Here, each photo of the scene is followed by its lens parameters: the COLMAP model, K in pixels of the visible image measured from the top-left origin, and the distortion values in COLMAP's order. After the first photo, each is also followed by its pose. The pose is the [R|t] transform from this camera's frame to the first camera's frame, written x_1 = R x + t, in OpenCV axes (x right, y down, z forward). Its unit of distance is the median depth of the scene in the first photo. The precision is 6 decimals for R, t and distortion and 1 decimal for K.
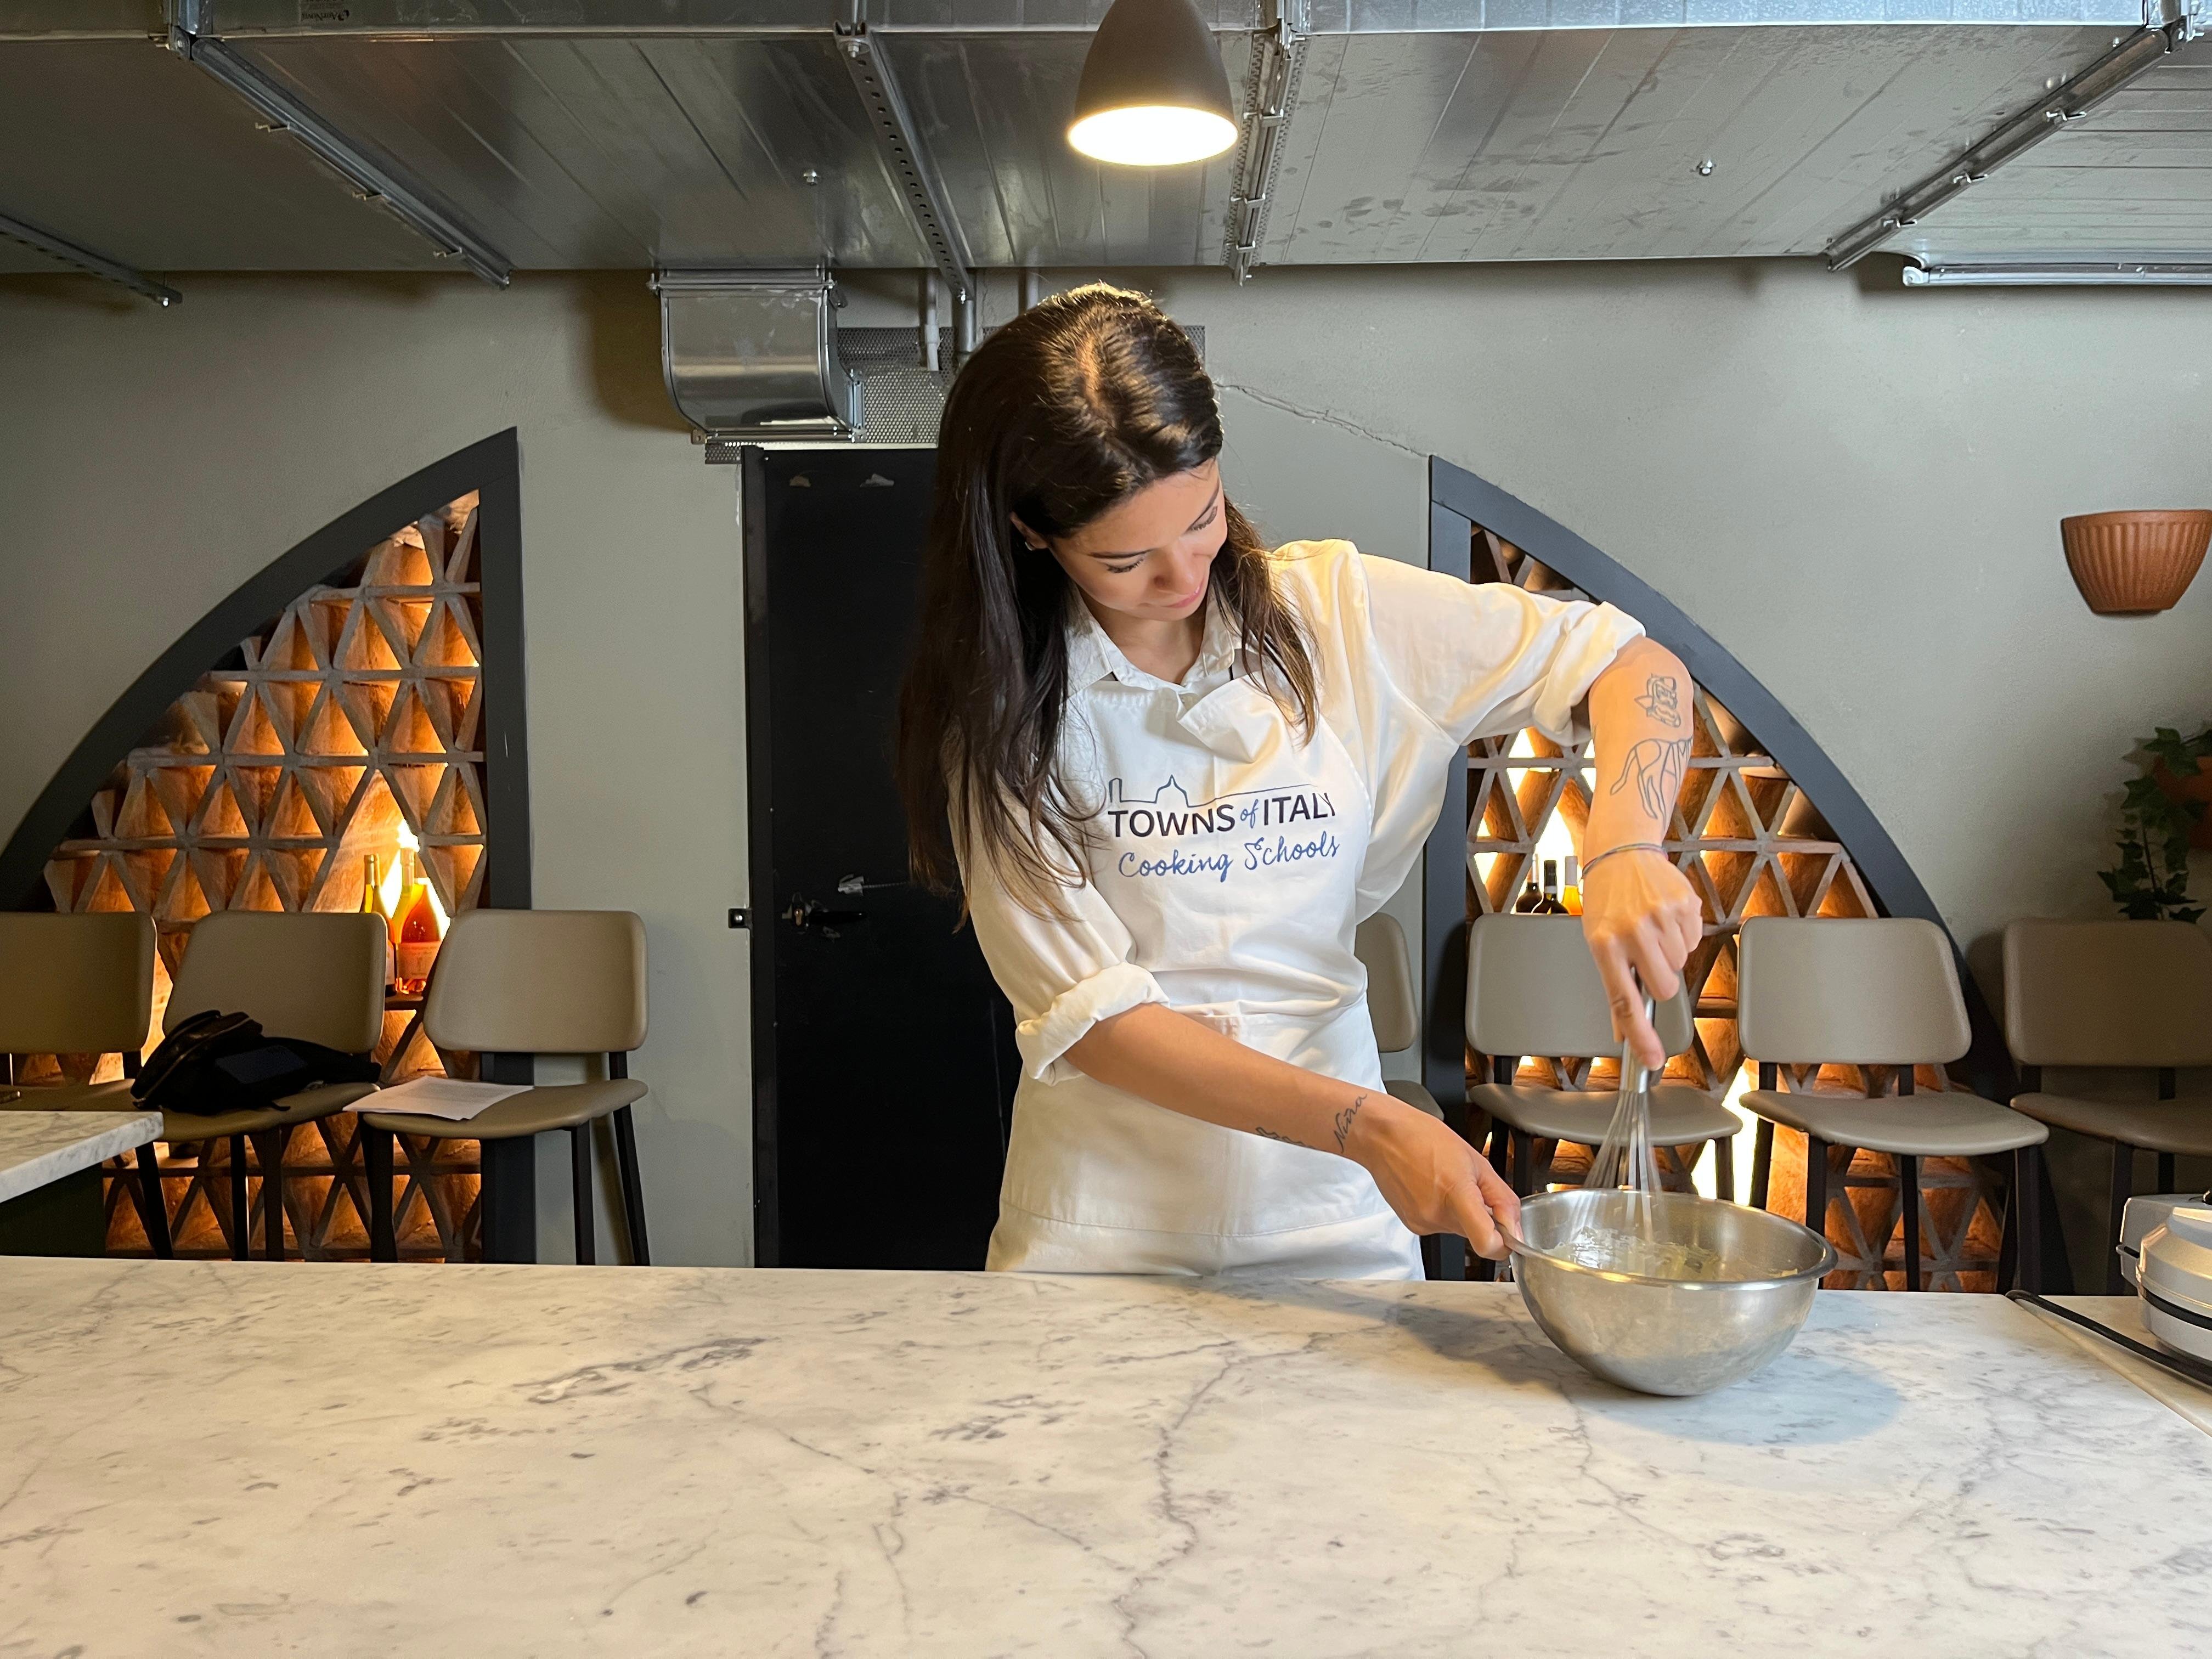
lens RADIAL K [[1677.3, 0, 1106.0], [0, 1677.3, 829.5], [0, 0, 1]] dist [0.071305, -0.101404]
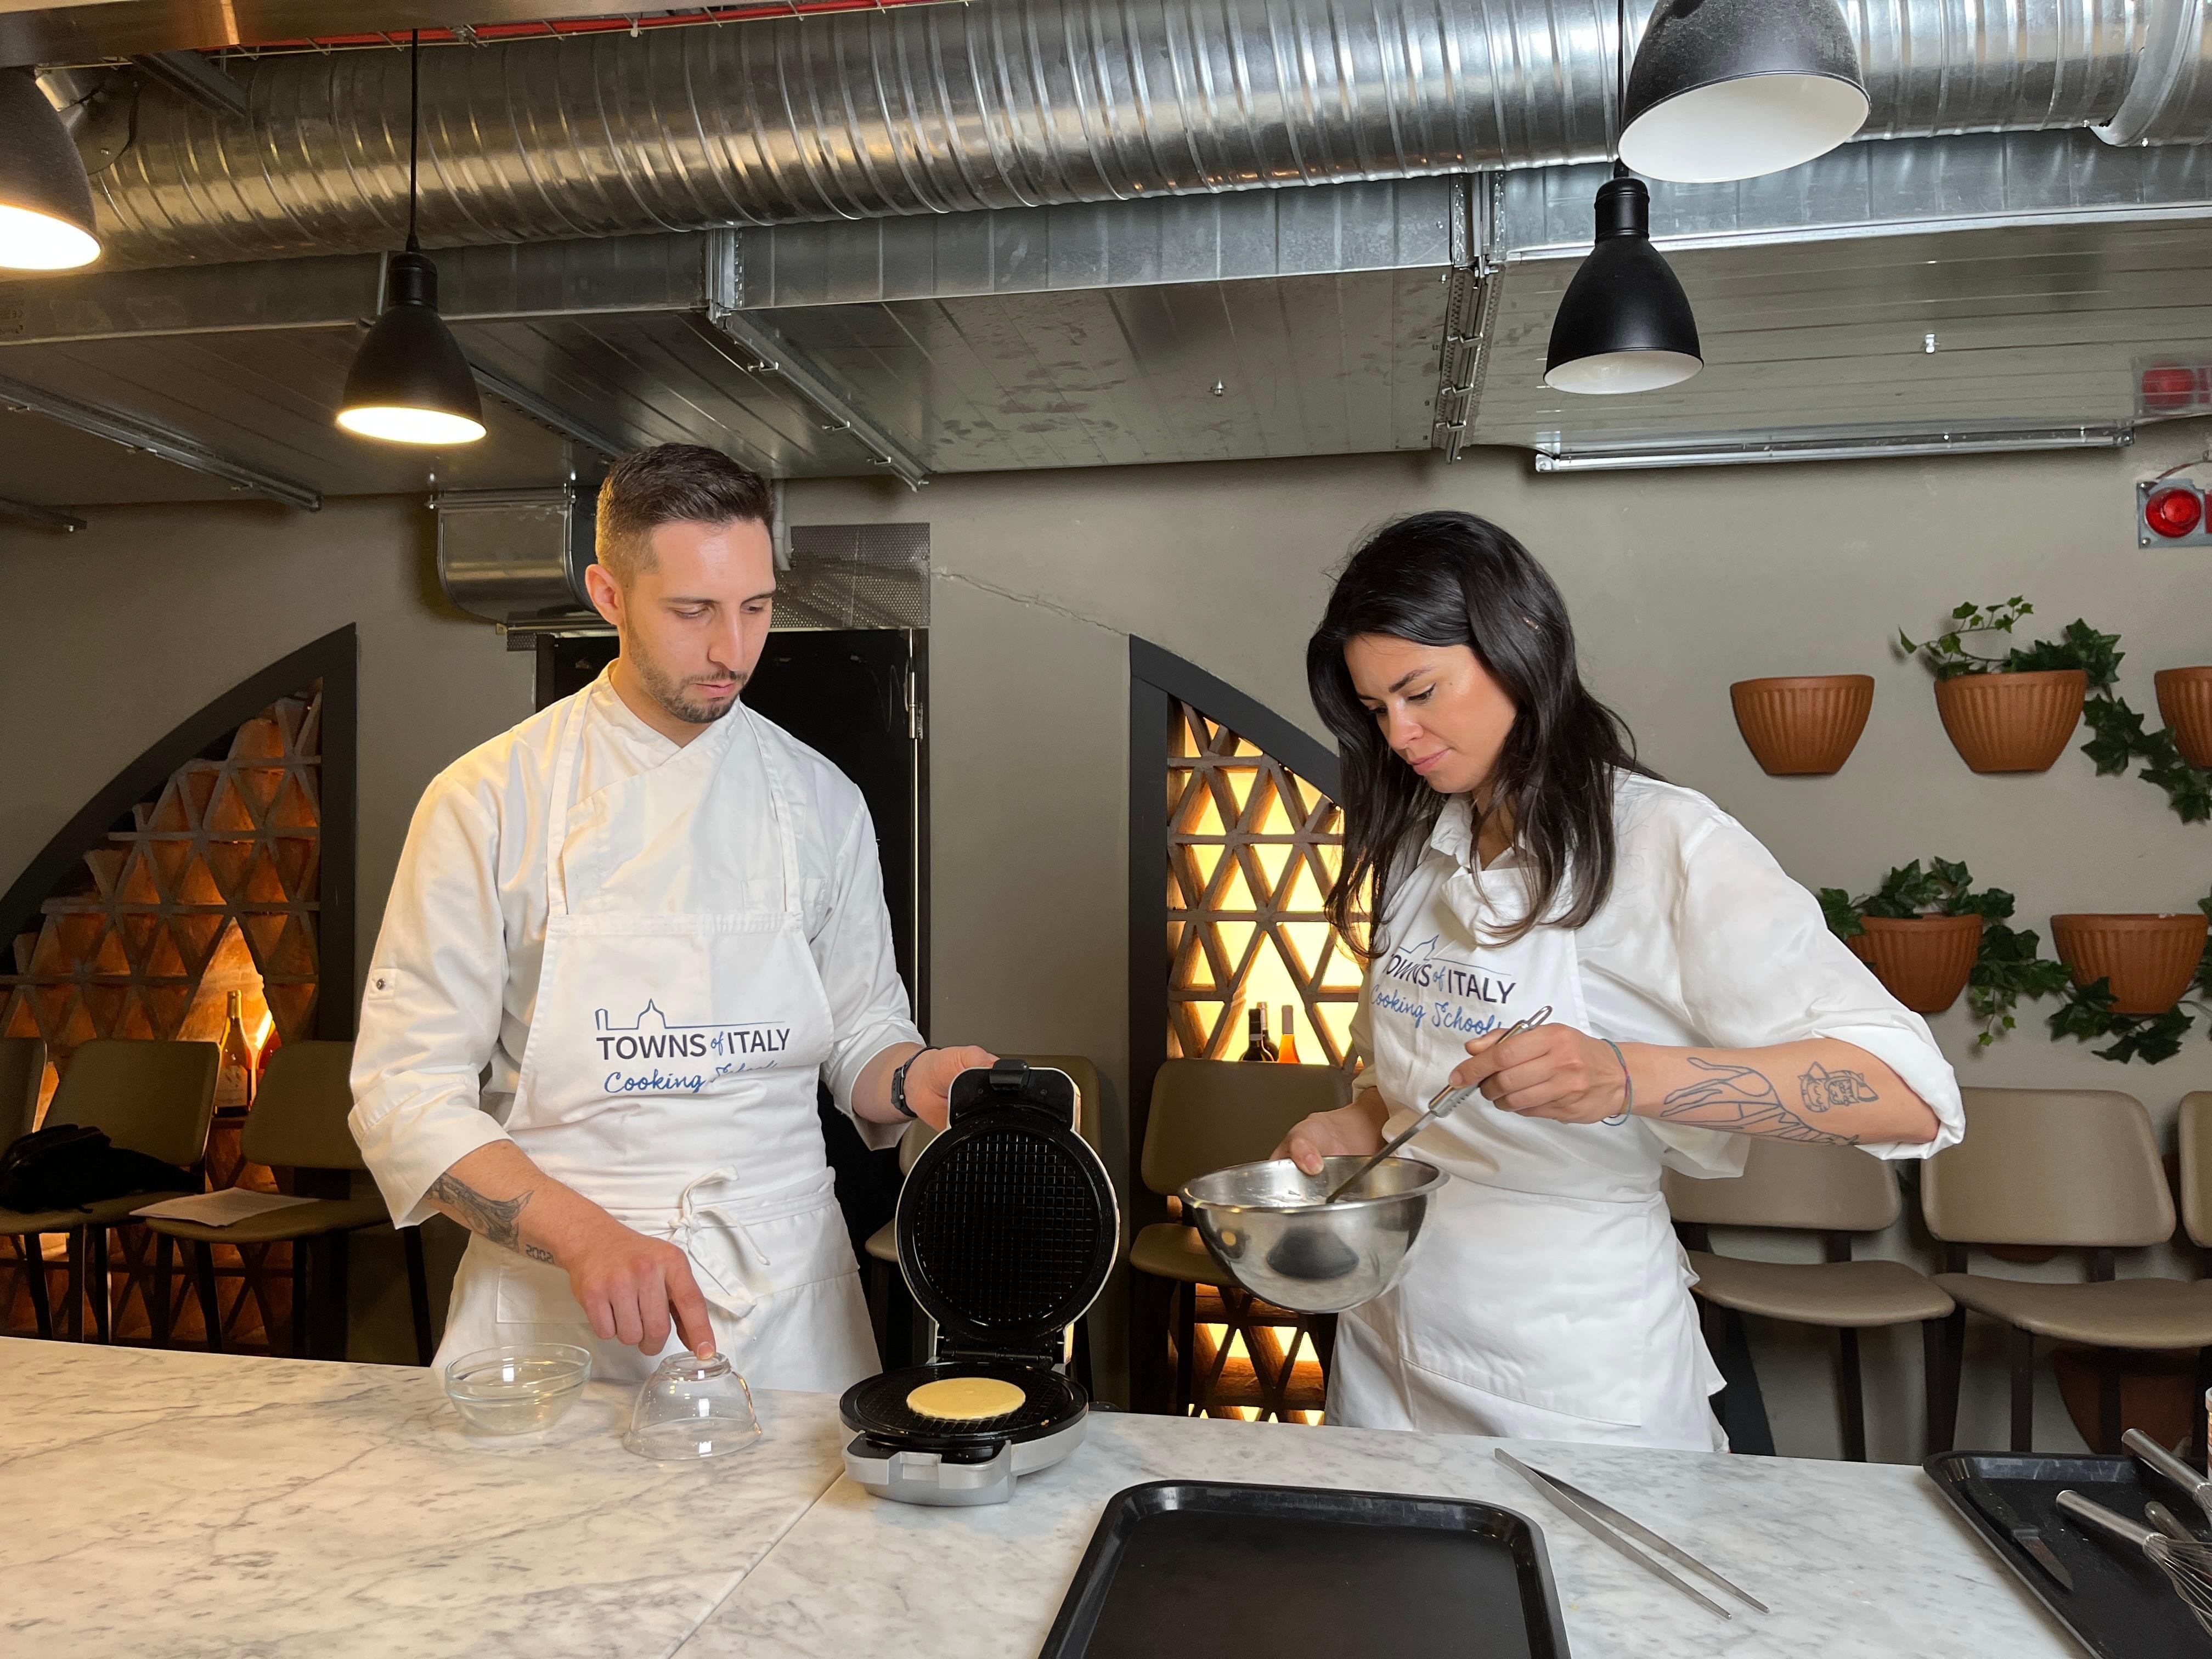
lens RADIAL K [[1675.5, 0, 1105.6], [0, 1675.5, 812.8], [0, 0, 1]] dist [0.090764, -0.126530]
pose [[0.989065, -0.002195, -0.147465, 0.346619], [-0.011187, 0.995892, -0.089859, -0.009006], [0.147057, 0.090526, 0.984977, -0.063550]]
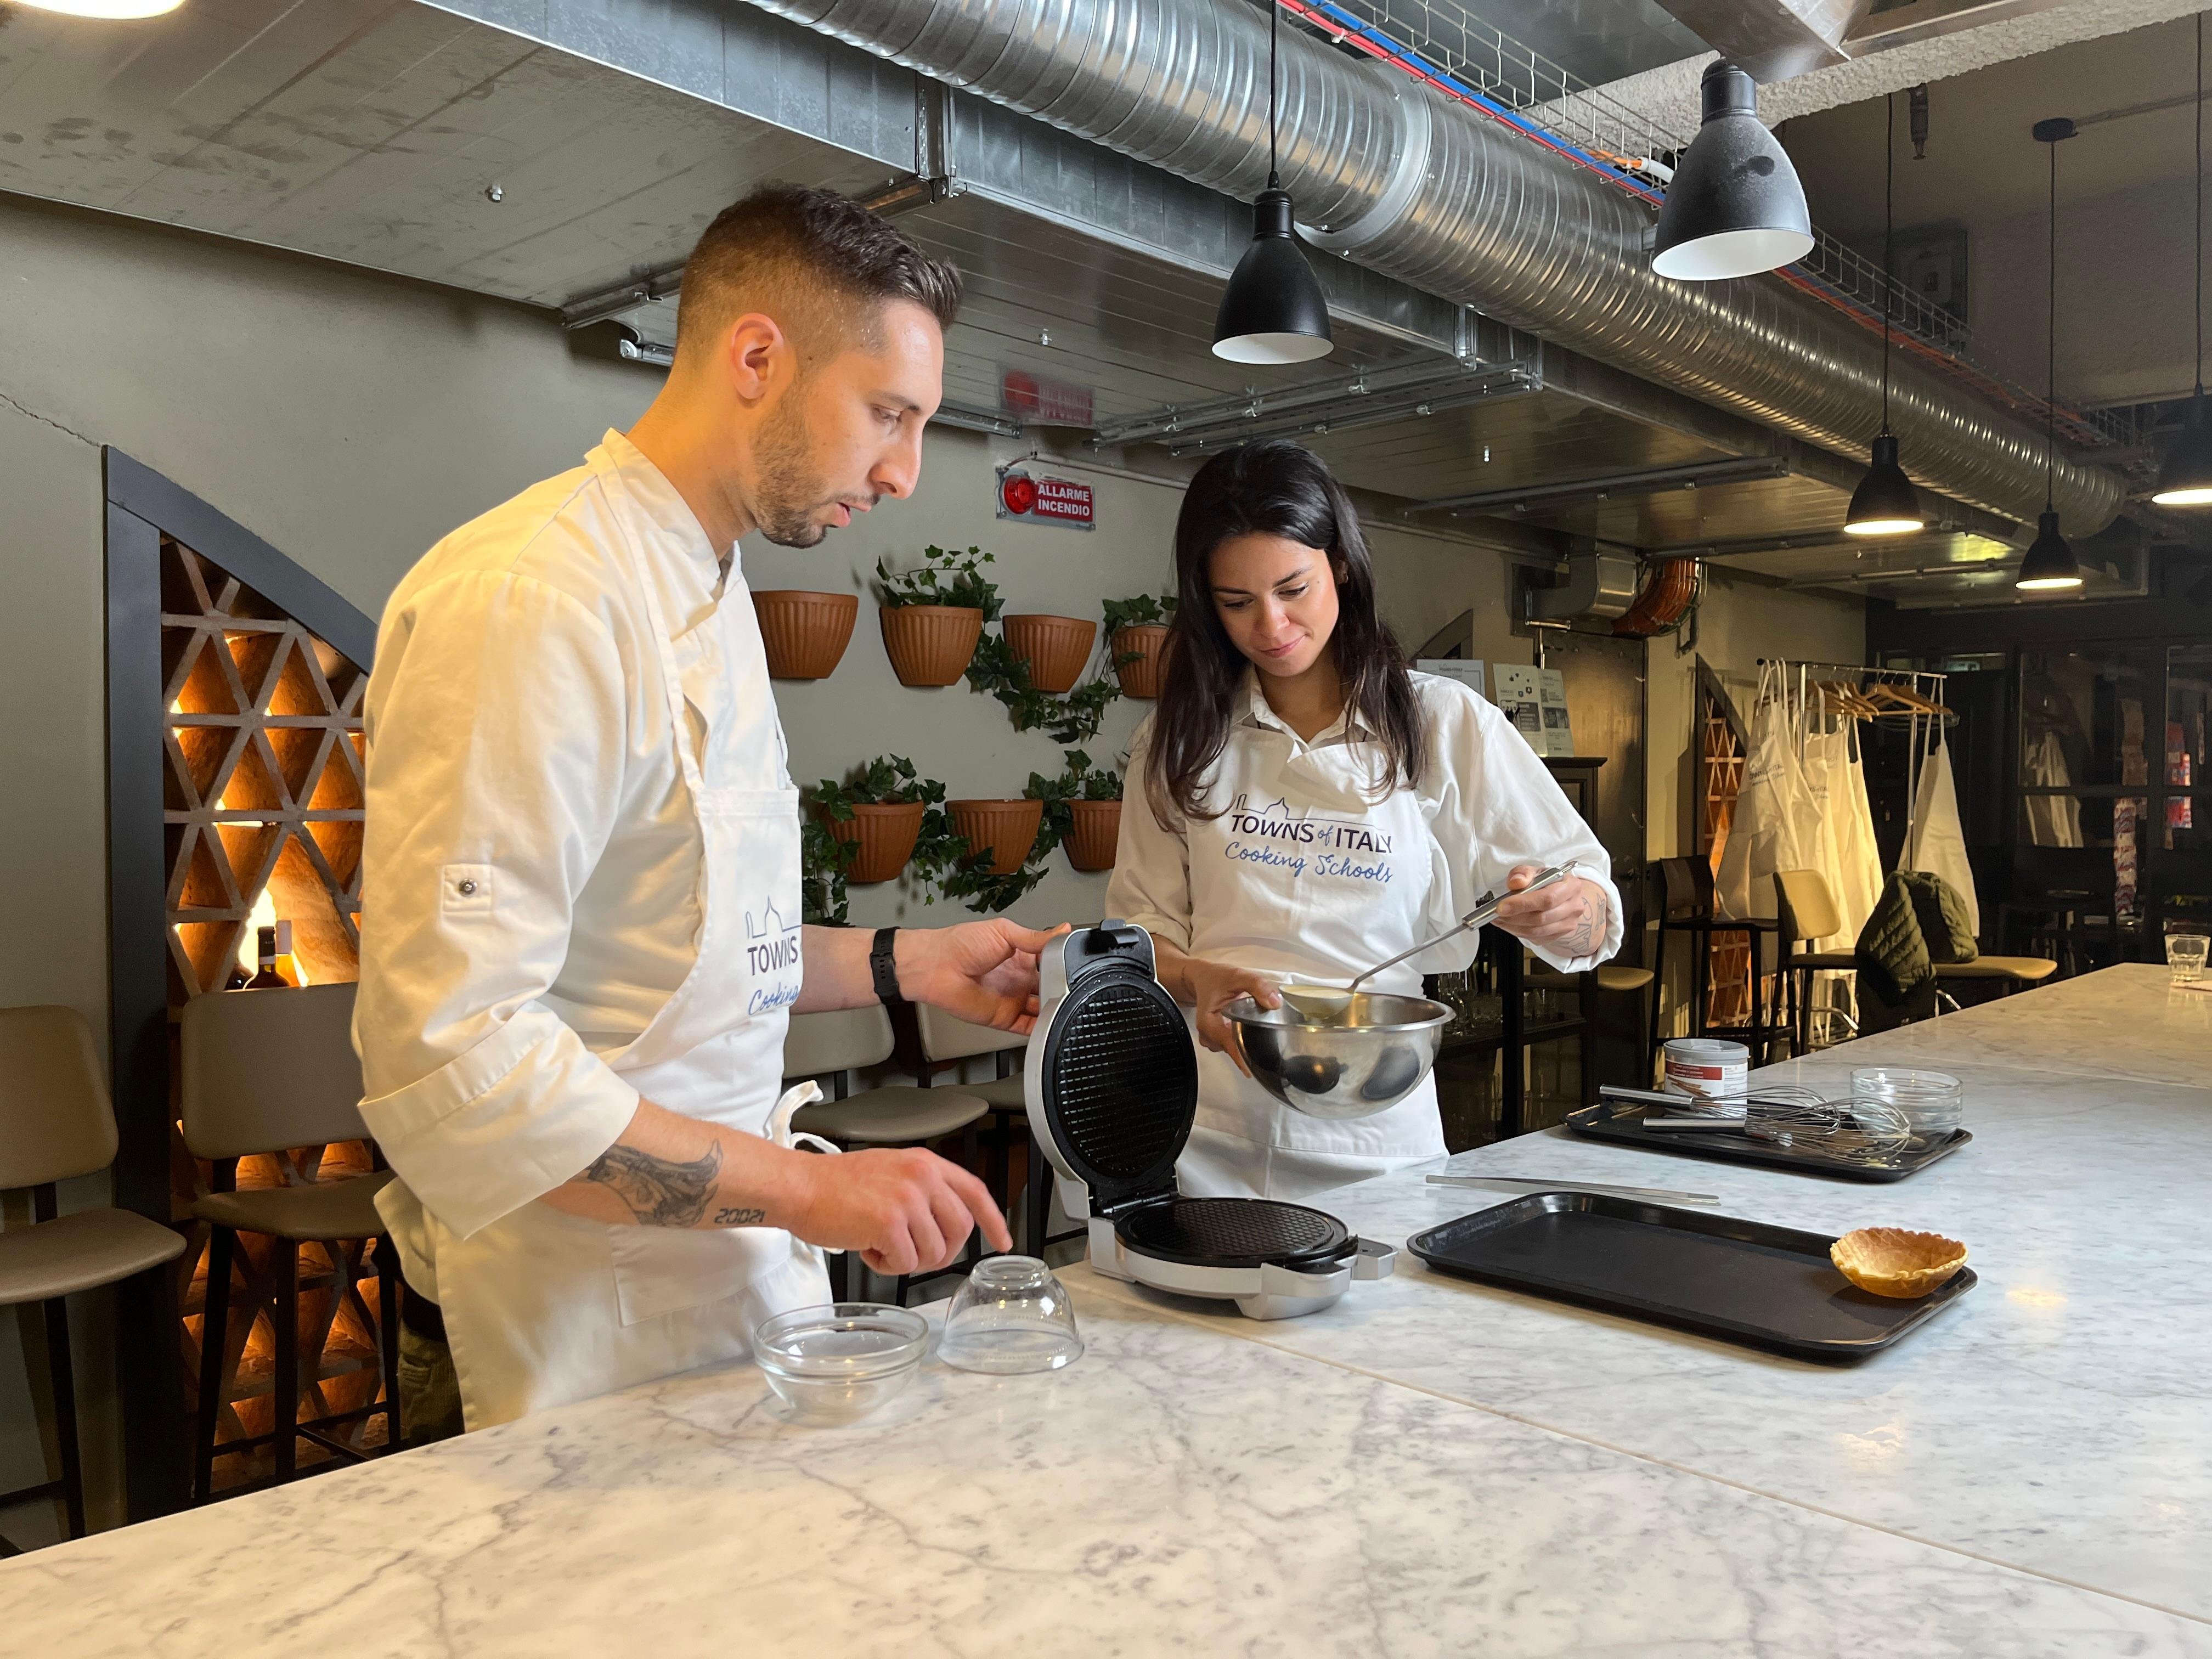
lens RADIAL K [[1681.8, 0, 1129.4], [0, 1681.8, 829.2], [0, 0, 1]] dist [0.061302, -0.080360]
pose [[0.659442, -0.017036, 0.751563, -0.109542], [0.041857, 0.999024, -0.014081, -0.001128], [-0.750590, 0.040744, 0.659511, 0.083990]]
